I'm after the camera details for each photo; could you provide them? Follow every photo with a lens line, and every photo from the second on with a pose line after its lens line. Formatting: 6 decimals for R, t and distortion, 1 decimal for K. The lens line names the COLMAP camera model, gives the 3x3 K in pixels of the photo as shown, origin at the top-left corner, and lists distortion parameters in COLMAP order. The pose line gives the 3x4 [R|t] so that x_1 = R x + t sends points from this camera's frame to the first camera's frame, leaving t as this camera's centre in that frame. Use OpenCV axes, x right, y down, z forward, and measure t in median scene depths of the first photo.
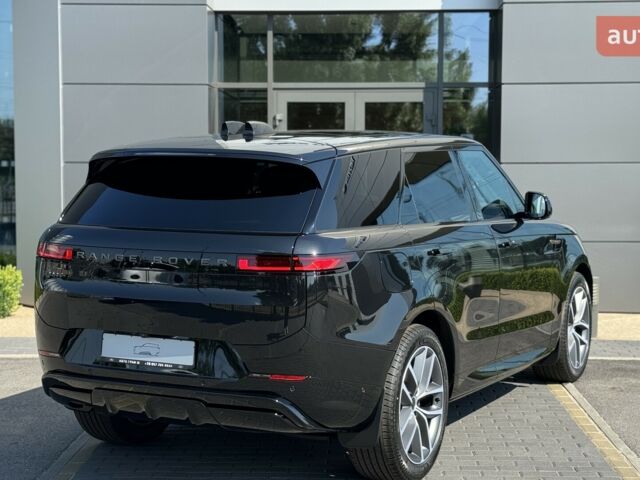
lens RADIAL K [[1196.9, 0, 320.0], [0, 1196.9, 240.0], [0, 0, 1]] dist [0.096642, 0.015963]
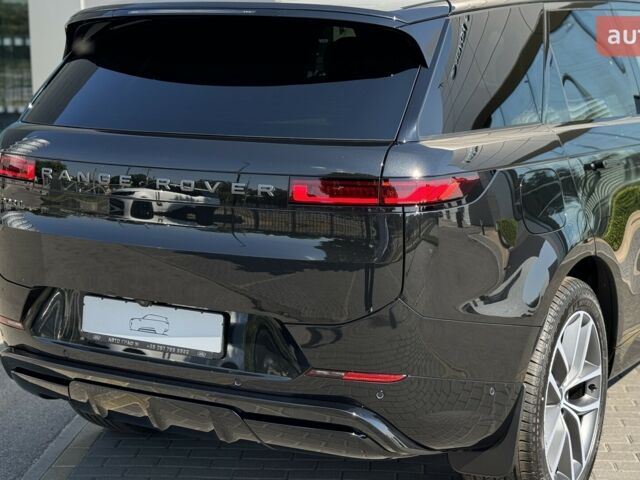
lens RADIAL K [[1196.9, 0, 320.0], [0, 1196.9, 240.0], [0, 0, 1]] dist [0.096642, 0.015963]
pose [[0.998660, 0.003489, -0.051641, -0.020622], [0.001398, 0.995544, 0.094284, -0.012203], [0.051740, -0.094230, 0.994205, 0.361997]]
